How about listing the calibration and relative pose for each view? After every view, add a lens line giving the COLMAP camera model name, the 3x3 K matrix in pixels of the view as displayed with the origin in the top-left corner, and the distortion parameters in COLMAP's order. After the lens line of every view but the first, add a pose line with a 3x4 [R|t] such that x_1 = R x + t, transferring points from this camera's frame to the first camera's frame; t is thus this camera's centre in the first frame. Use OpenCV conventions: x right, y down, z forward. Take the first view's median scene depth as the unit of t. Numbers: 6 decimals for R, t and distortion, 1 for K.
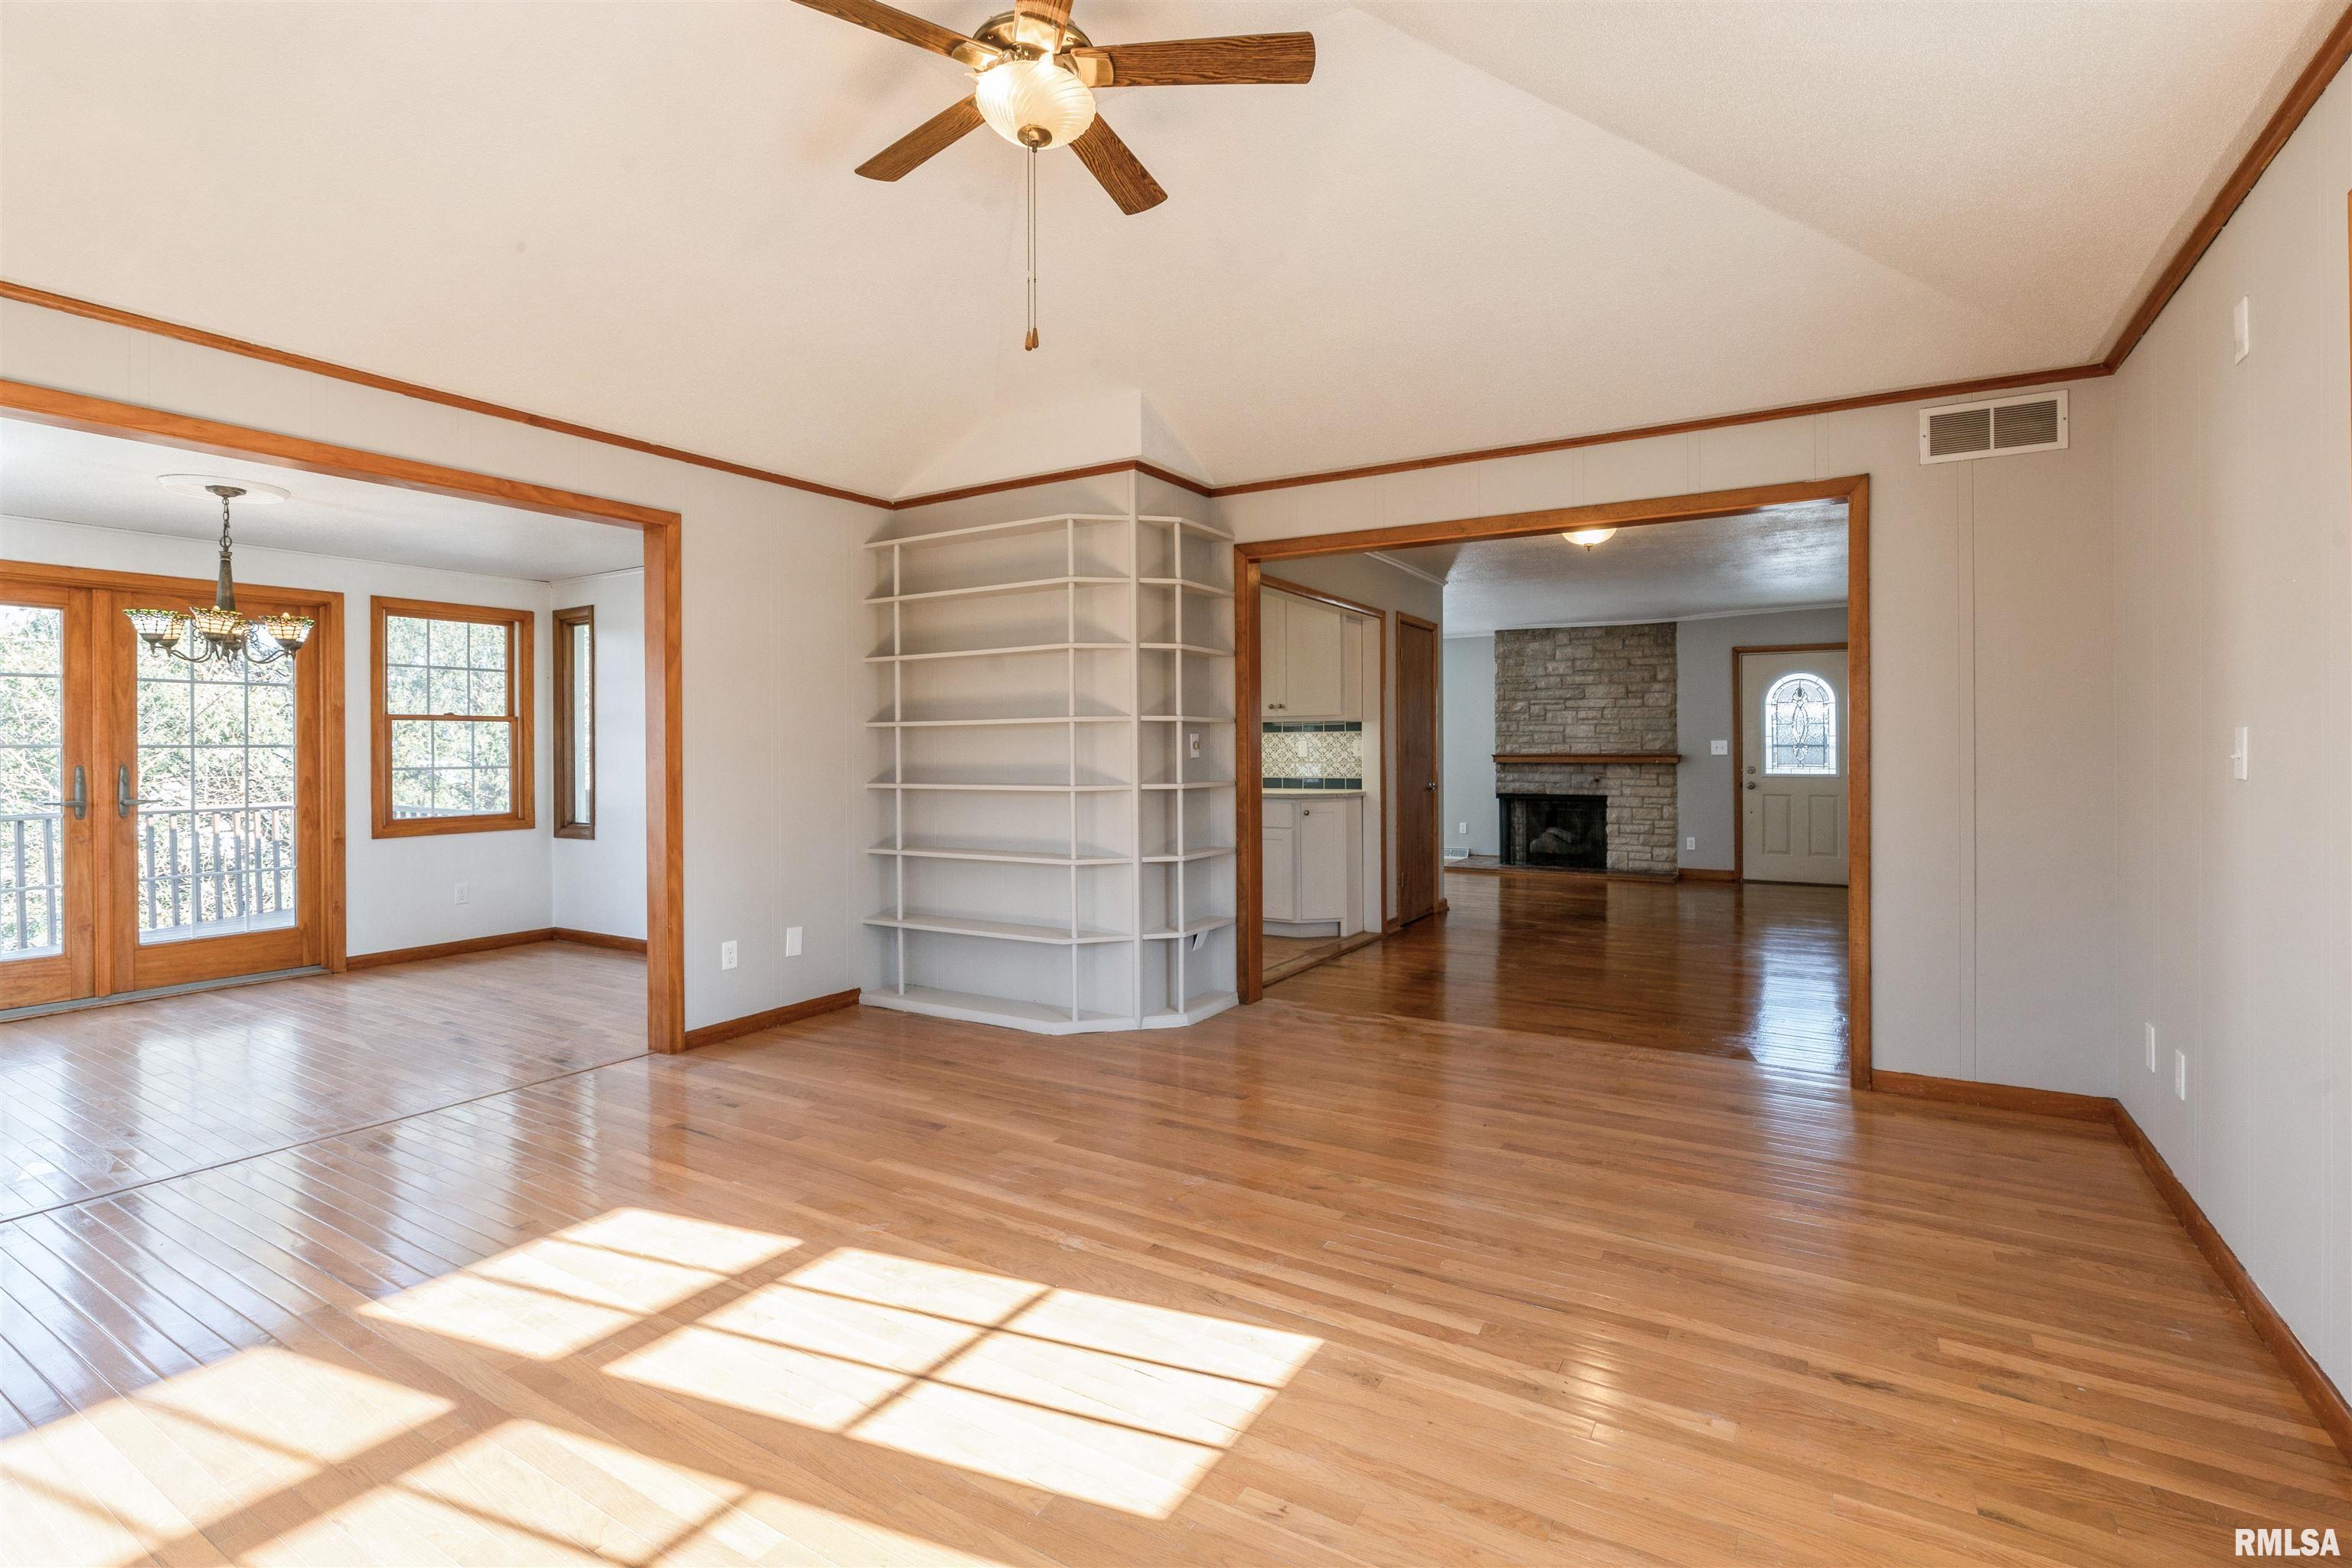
lens RADIAL K [[1070.3, 0, 1175.6], [0, 1070.3, 757.0], [0, 0, 1]] dist [0.018453, -0.000144]
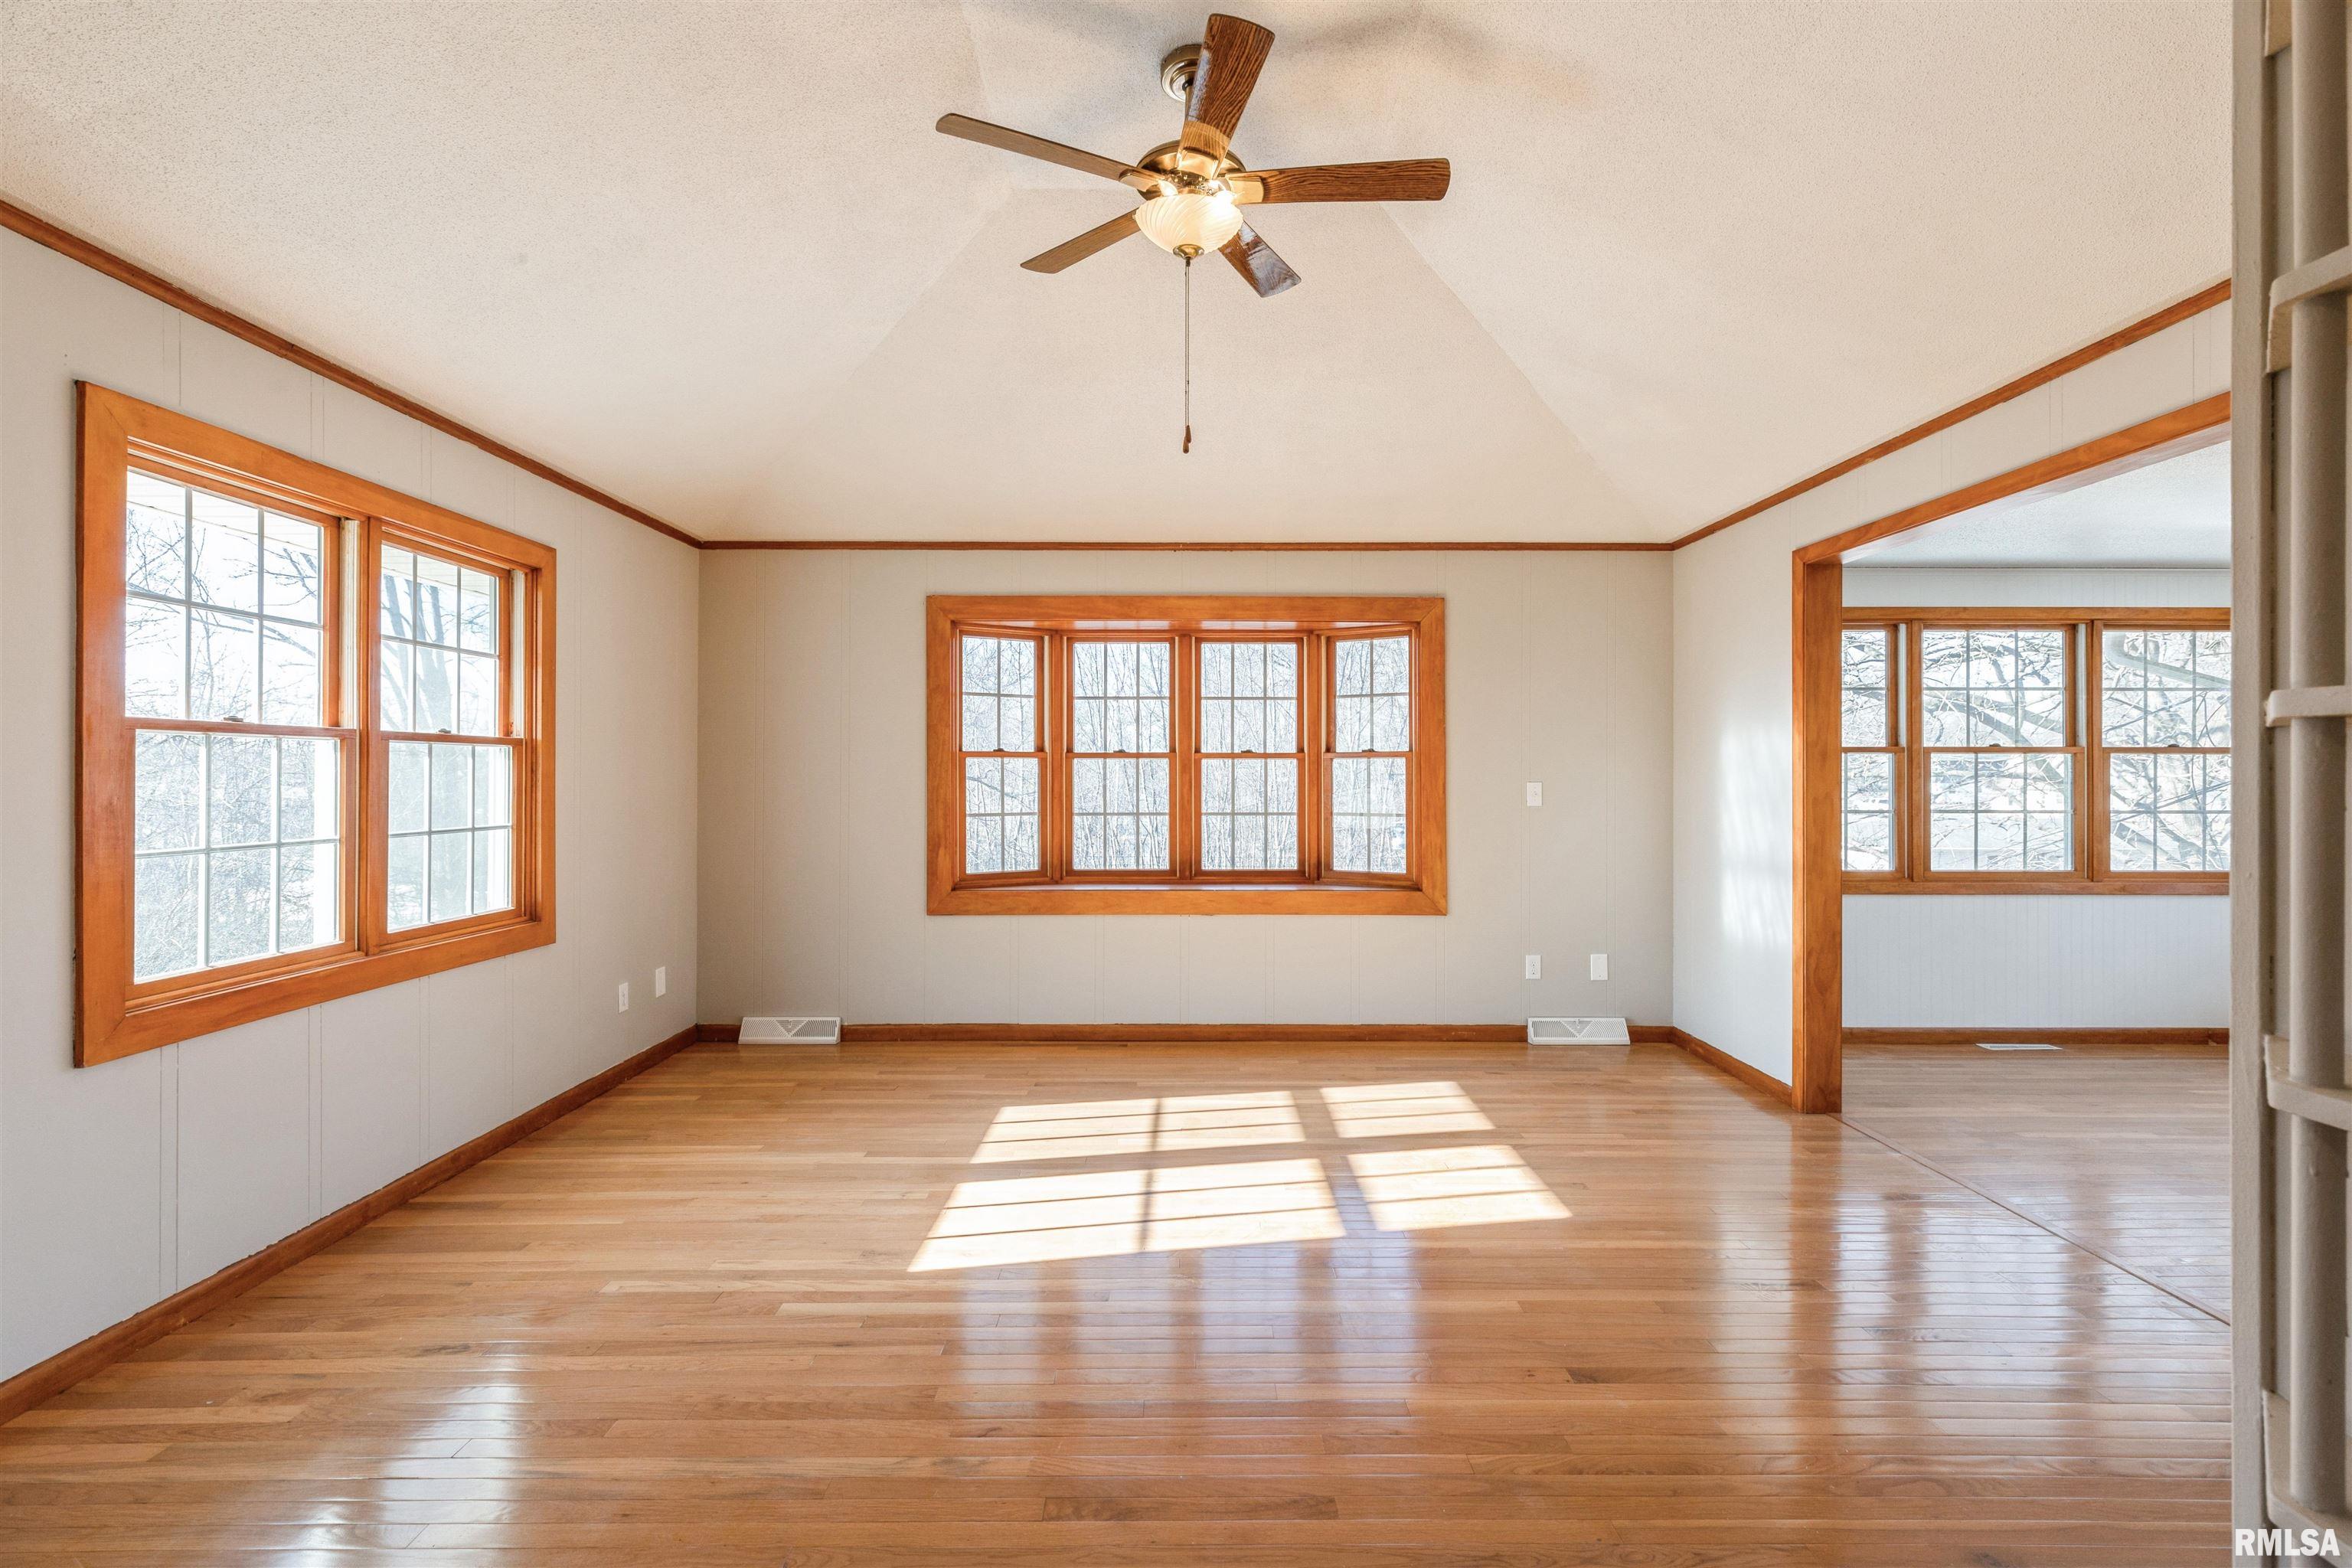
lens RADIAL K [[1094.4, 0, 1178.4], [0, 1094.4, 788.6], [0, 0, 1]] dist [0.039557, 0.000276]
pose [[-0.848772, 0.006490, -0.528719, 0.568409], [-0.002460, 0.999865, 0.016222, -0.050570], [0.528753, 0.015069, -0.848642, 2.318557]]
